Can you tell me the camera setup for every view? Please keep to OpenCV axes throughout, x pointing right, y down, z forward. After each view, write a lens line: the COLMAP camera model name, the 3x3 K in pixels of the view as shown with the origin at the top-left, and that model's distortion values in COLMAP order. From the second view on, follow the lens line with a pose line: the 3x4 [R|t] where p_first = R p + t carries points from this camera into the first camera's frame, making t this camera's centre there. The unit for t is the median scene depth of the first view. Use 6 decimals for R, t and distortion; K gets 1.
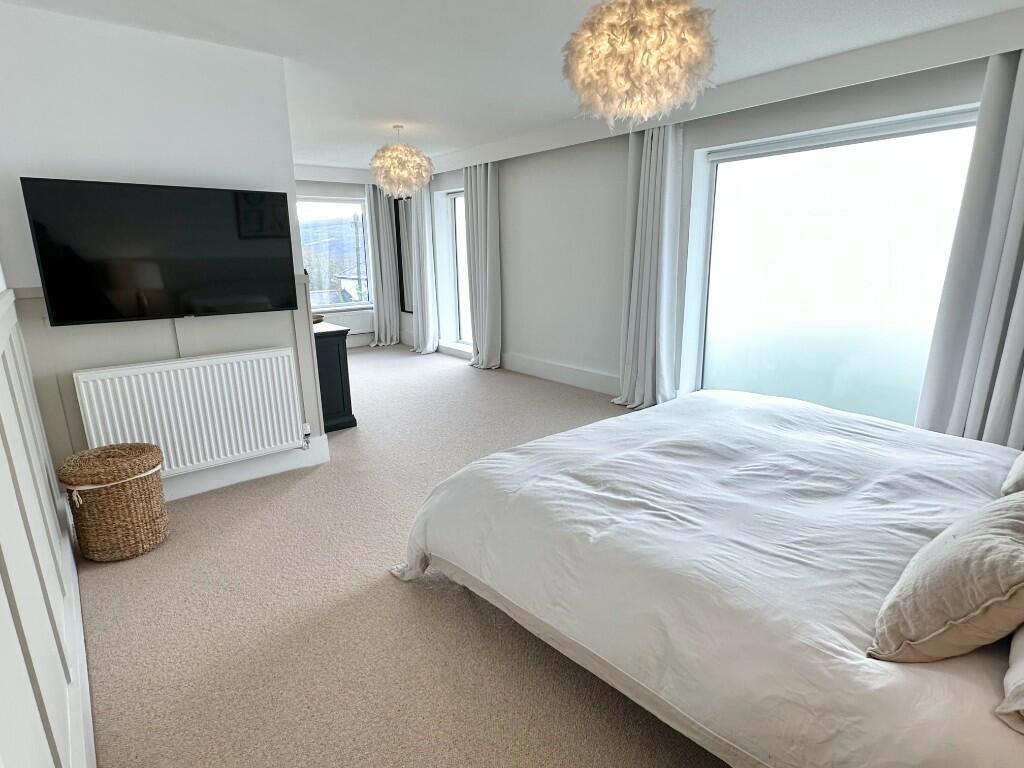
lens RADIAL K [[543.2, 0, 515.2], [0, 543.2, 385.0], [0, 0, 1]] dist [-0.003258, 0.000401]
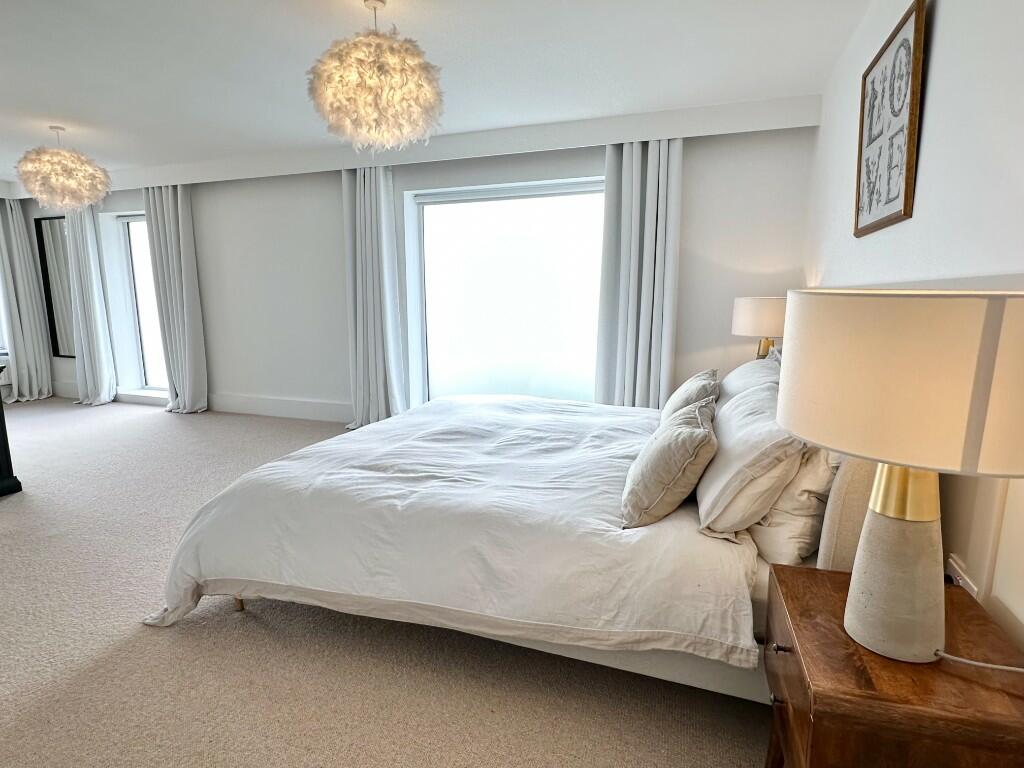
lens RADIAL K [[543.2, 0, 505.3], [0, 543.2, 386.3], [0, 0, 1]] dist [-0.003258, 0.000401]
pose [[0.861587, -0.069744, 0.502796, -0.159793], [0.111742, 0.992278, -0.053838, 0.097181], [-0.495158, 0.102570, 0.862727, -0.052281]]
